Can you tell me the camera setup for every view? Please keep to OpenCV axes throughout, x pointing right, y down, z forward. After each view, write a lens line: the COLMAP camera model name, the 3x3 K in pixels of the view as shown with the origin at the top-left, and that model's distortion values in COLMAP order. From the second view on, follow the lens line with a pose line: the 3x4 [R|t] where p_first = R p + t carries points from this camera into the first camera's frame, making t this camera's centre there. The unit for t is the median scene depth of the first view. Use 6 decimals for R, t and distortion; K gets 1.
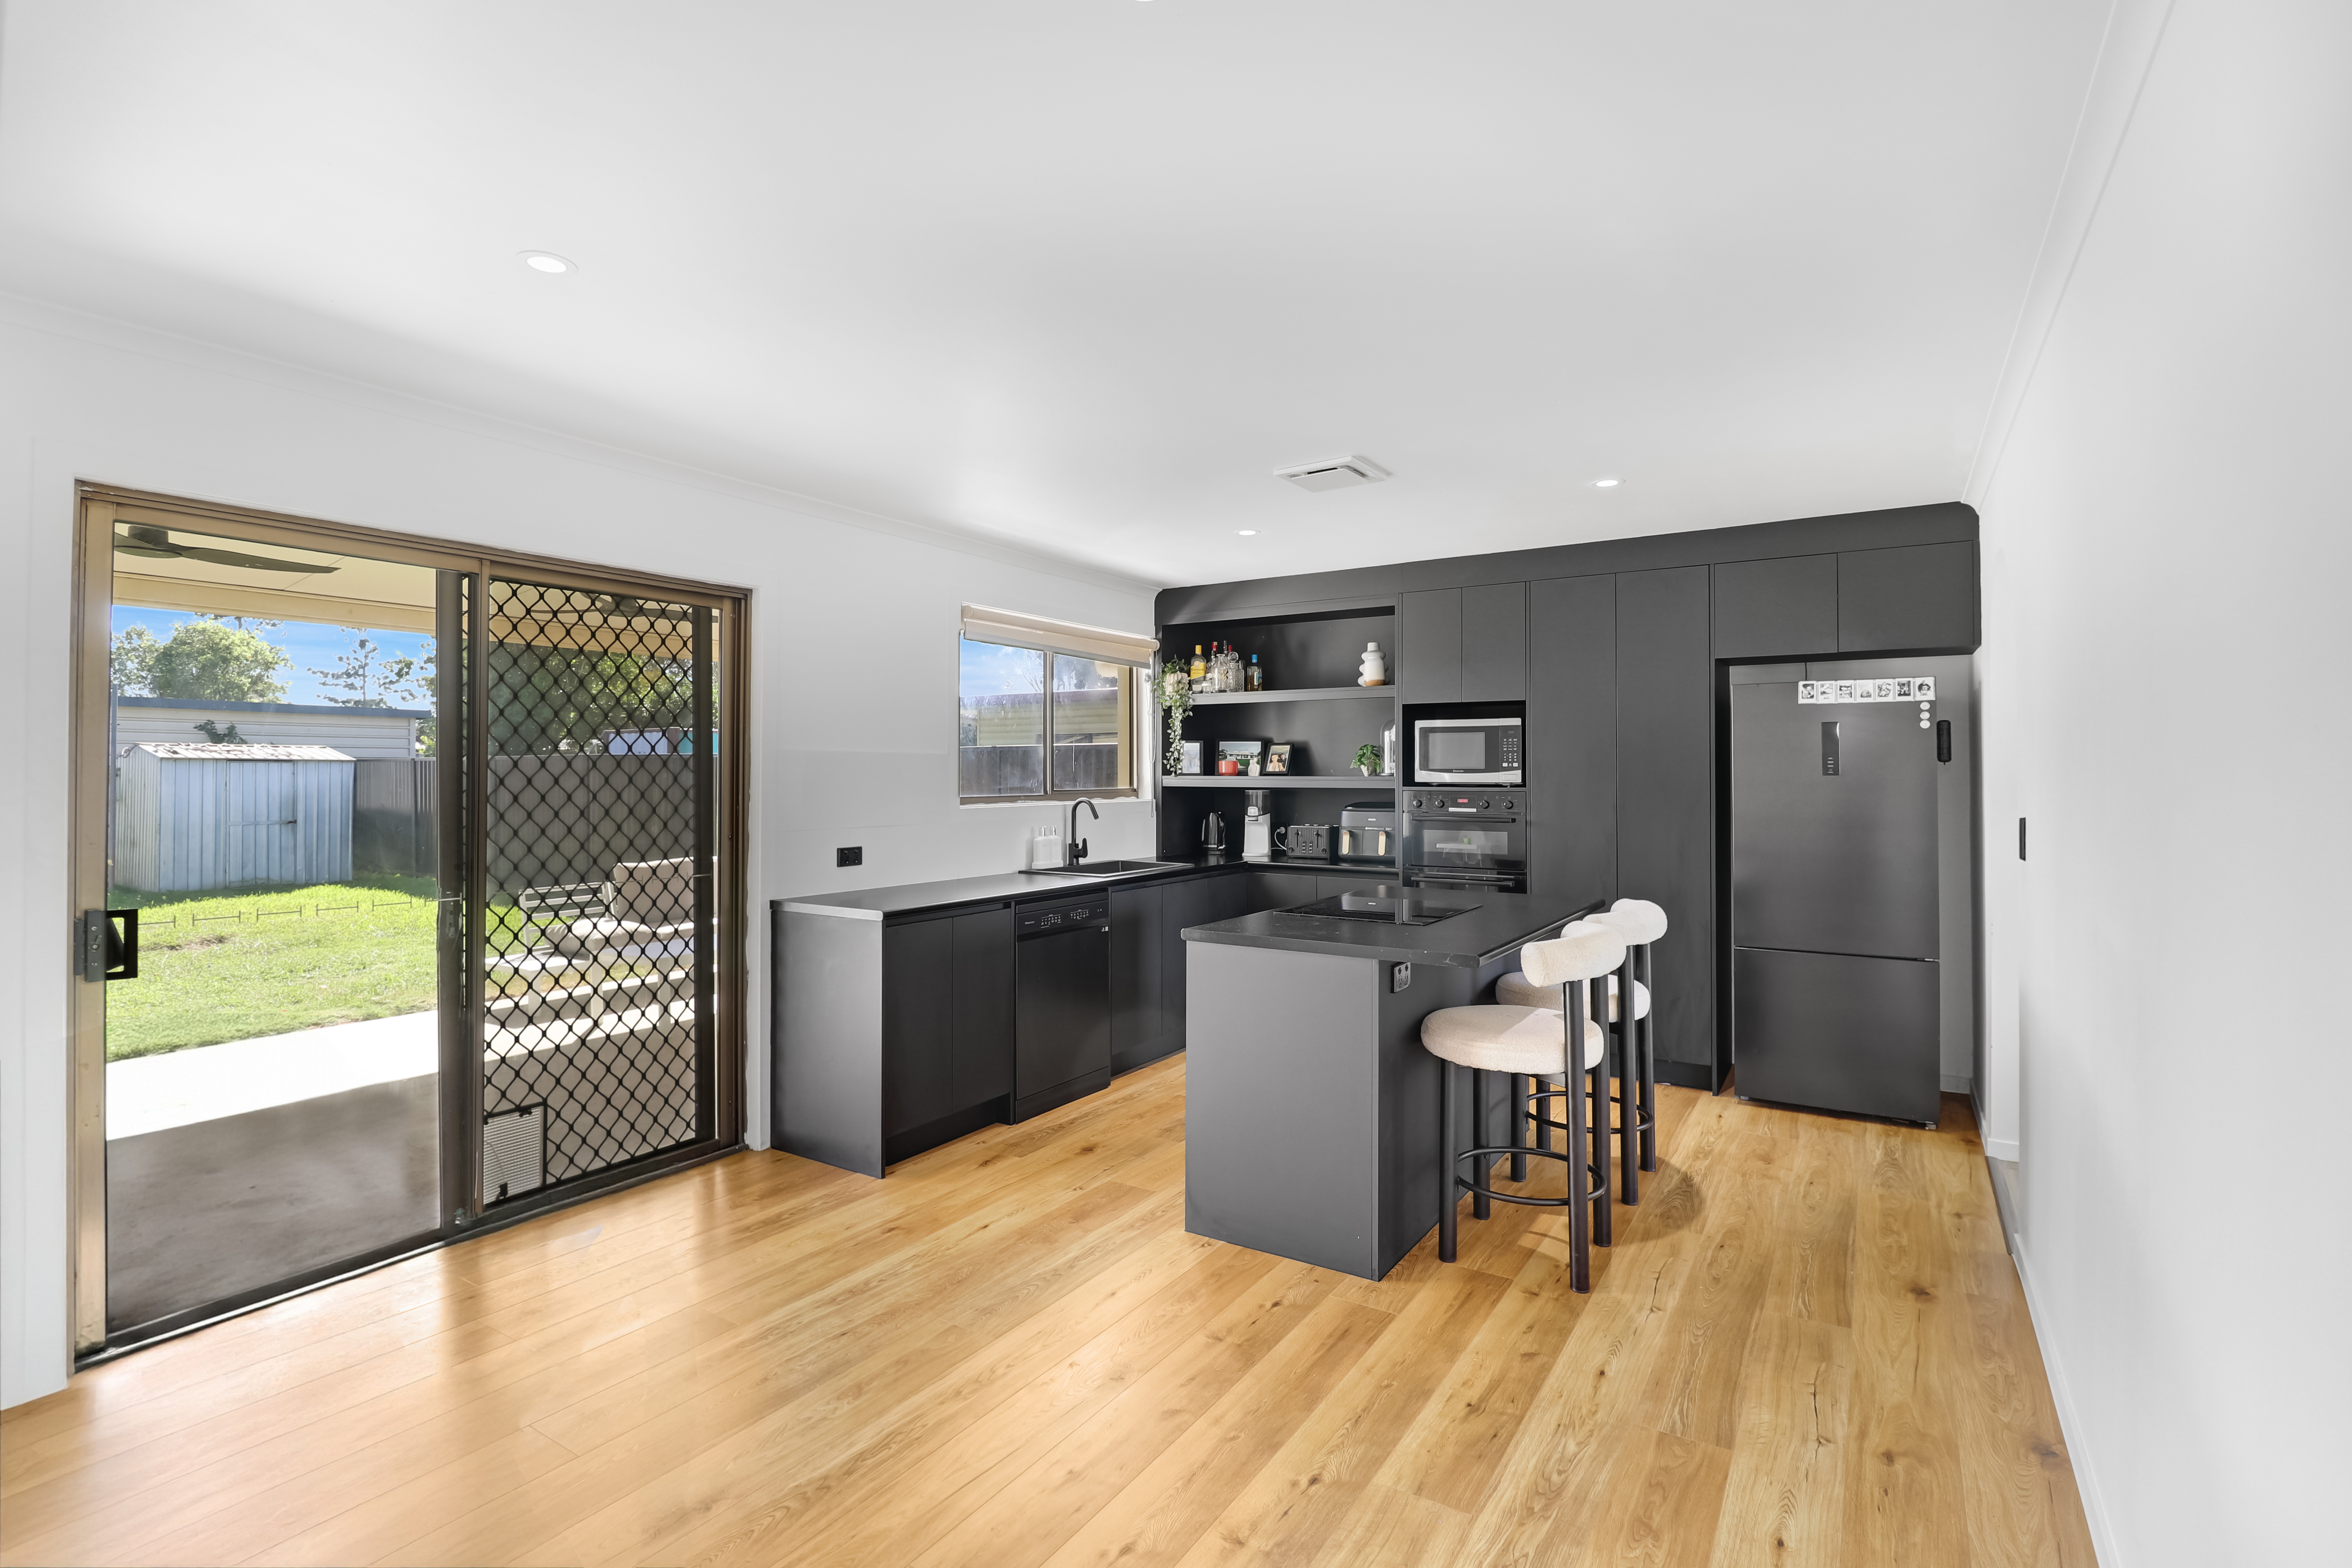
lens RADIAL K [[1112.1, 0, 1211.9], [0, 1112.1, 754.8], [0, 0, 1]] dist [-0.000018, -0.009905]
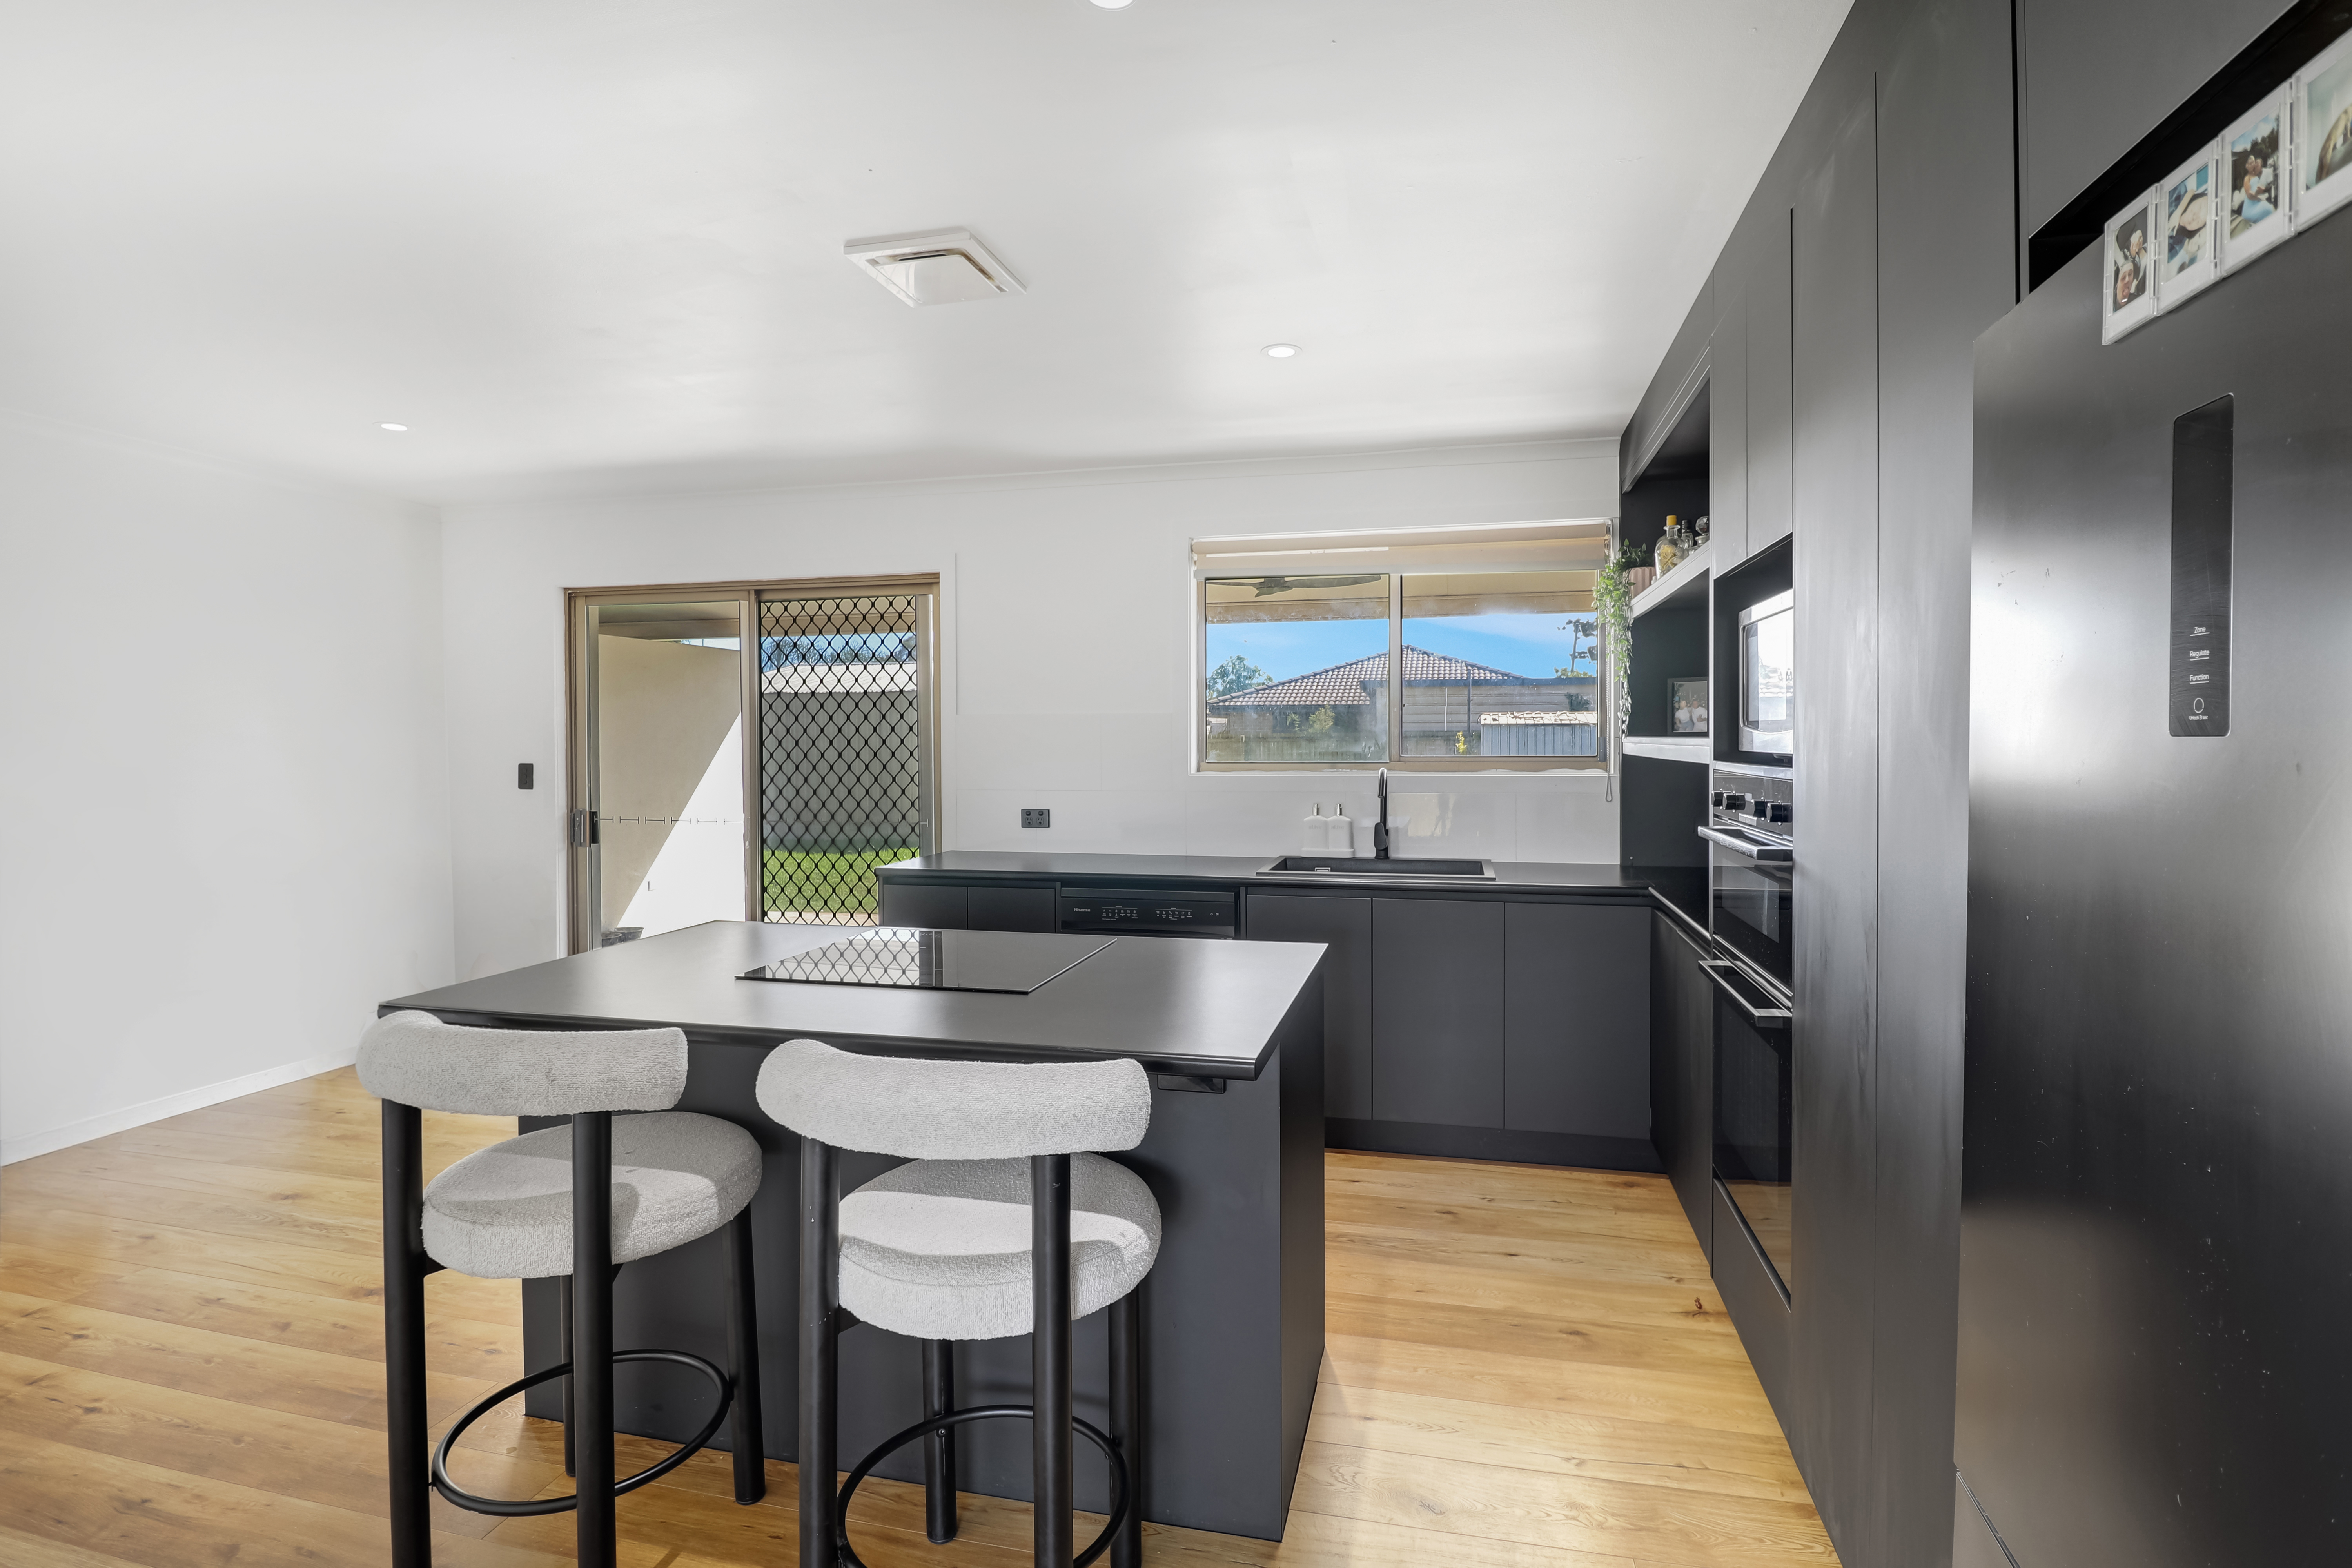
lens RADIAL K [[1112.1, 0, 1211.9], [0, 1112.1, 754.8], [0, 0, 1]] dist [-0.000018, -0.009905]
pose [[0.309117, 0.014228, -0.950918, 0.697751], [0.020807, 0.999548, 0.021719, 0.014942], [0.950796, -0.026499, 0.308681, 0.852896]]
